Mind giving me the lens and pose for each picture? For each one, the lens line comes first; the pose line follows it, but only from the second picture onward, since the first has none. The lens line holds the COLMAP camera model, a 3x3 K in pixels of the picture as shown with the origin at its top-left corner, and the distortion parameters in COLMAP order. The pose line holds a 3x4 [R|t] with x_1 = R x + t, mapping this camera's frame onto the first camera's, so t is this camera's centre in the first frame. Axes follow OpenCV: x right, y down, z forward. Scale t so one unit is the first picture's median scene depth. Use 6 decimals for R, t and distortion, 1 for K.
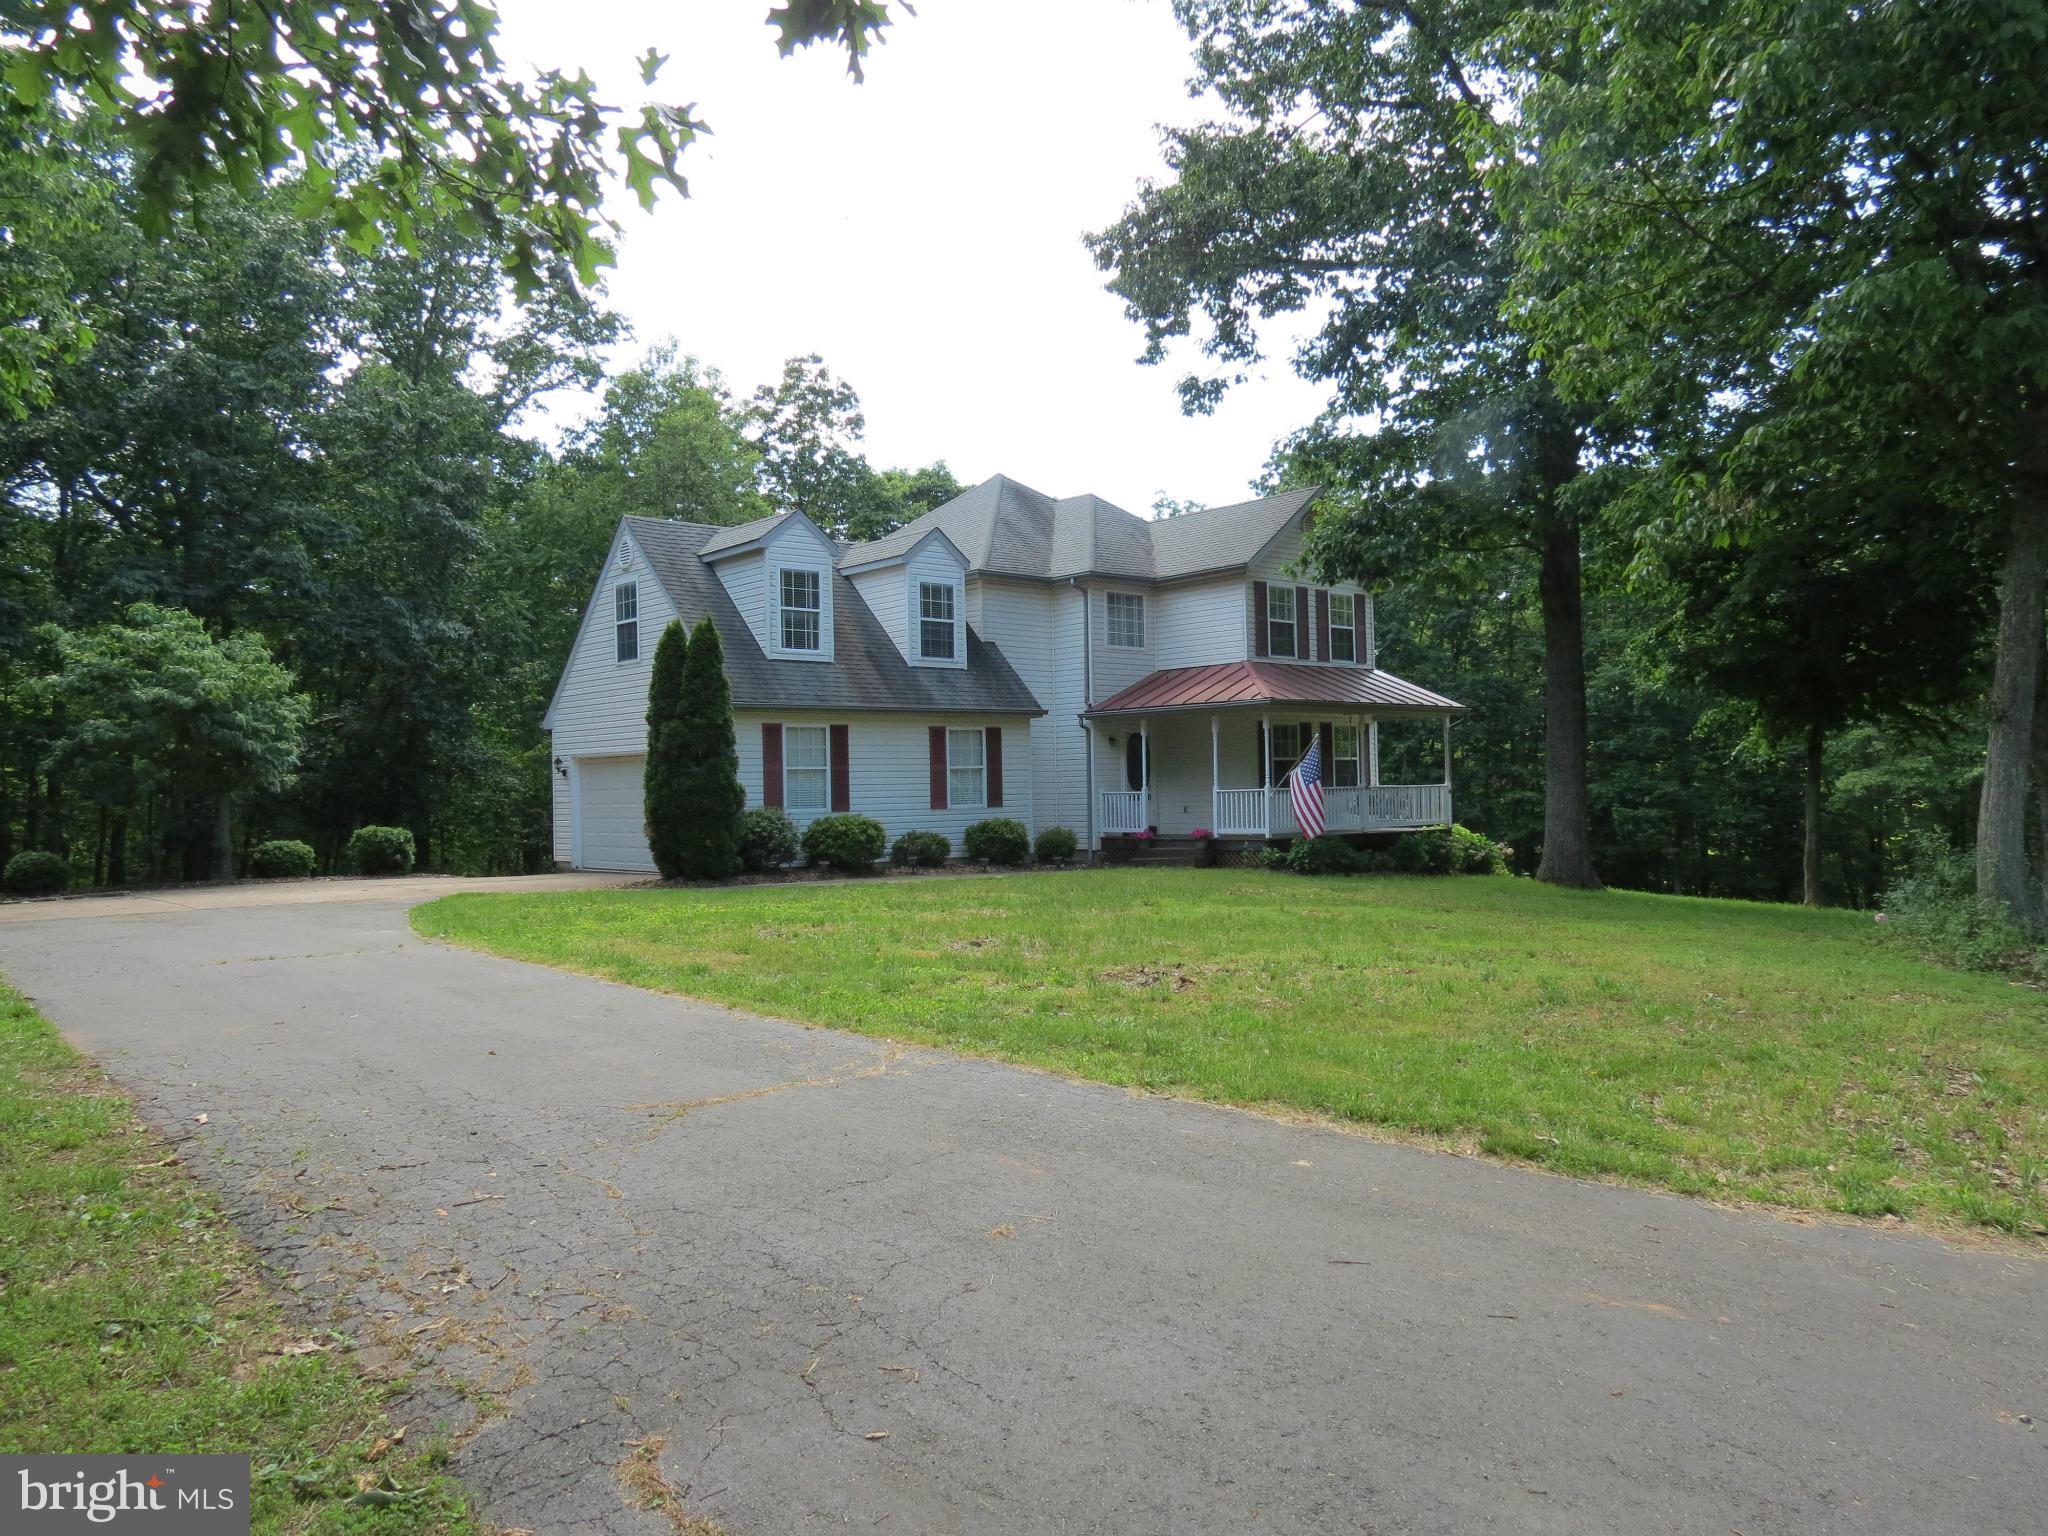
lens RADIAL K [[1452.1, 0, 1024.0], [0, 1452.1, 768.0], [0, 0, 1]] dist [-0.016029, -0.000276]
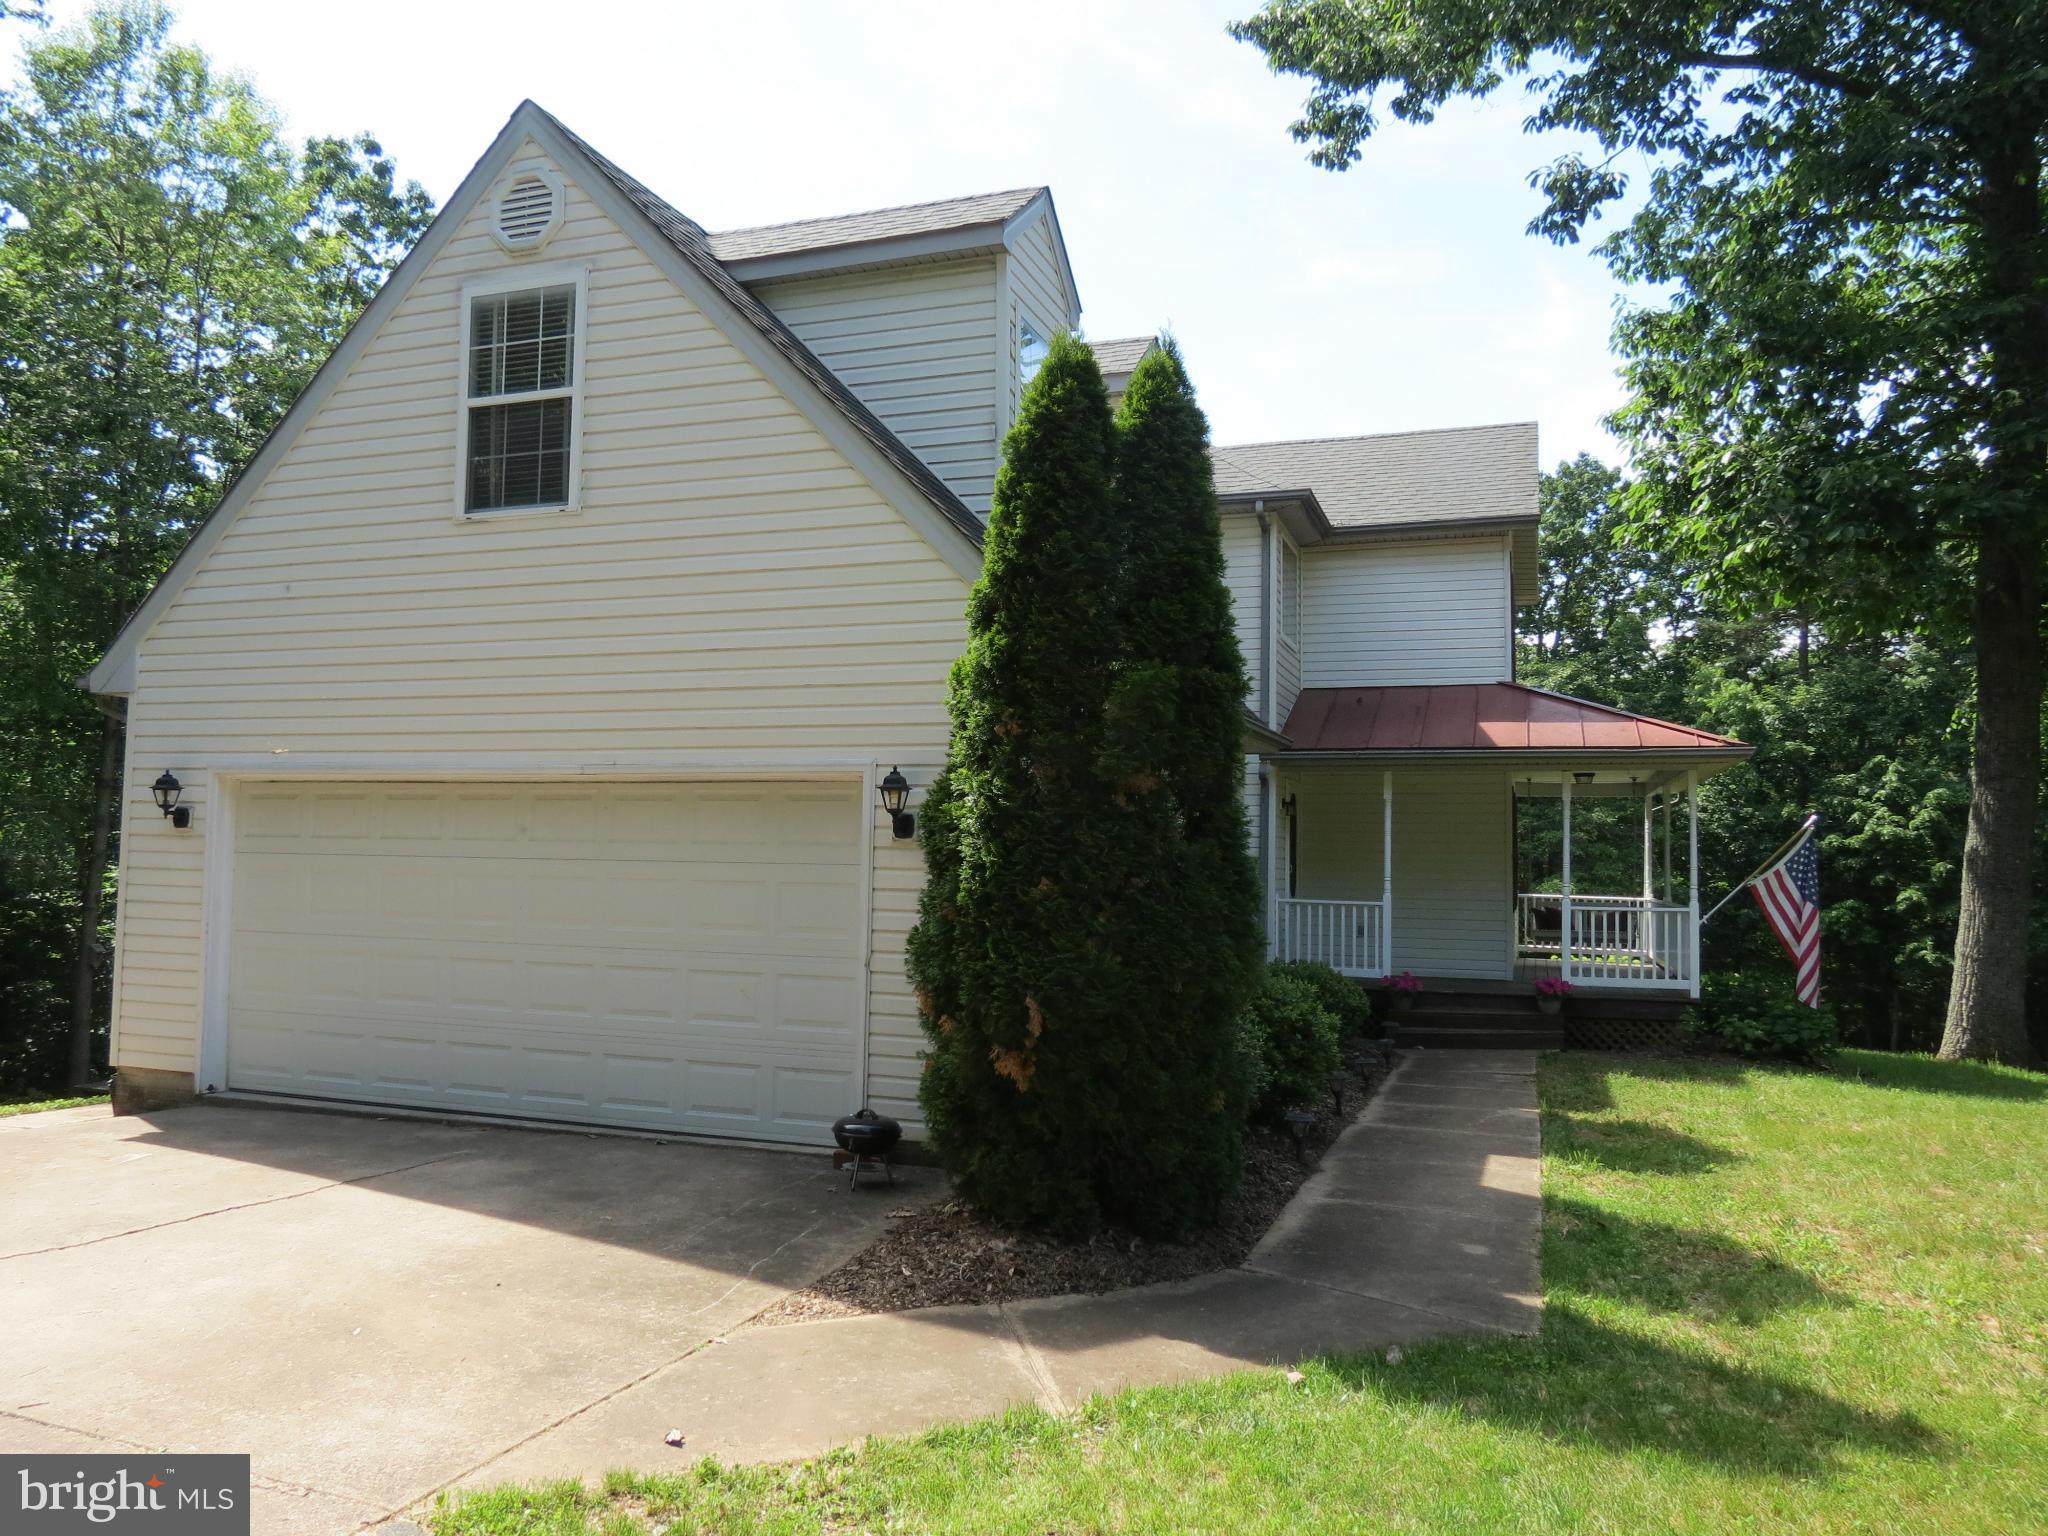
lens RADIAL K [[1452.1, 0, 1024.0], [0, 1452.1, 768.0], [0, 0, 1]] dist [-0.016029, -0.000276]
pose [[0.877282, 0.063629, 0.475738, -0.290798], [-0.042936, 0.997604, -0.054250, 0.001028], [-0.478050, 0.027166, 0.877912, 0.569588]]
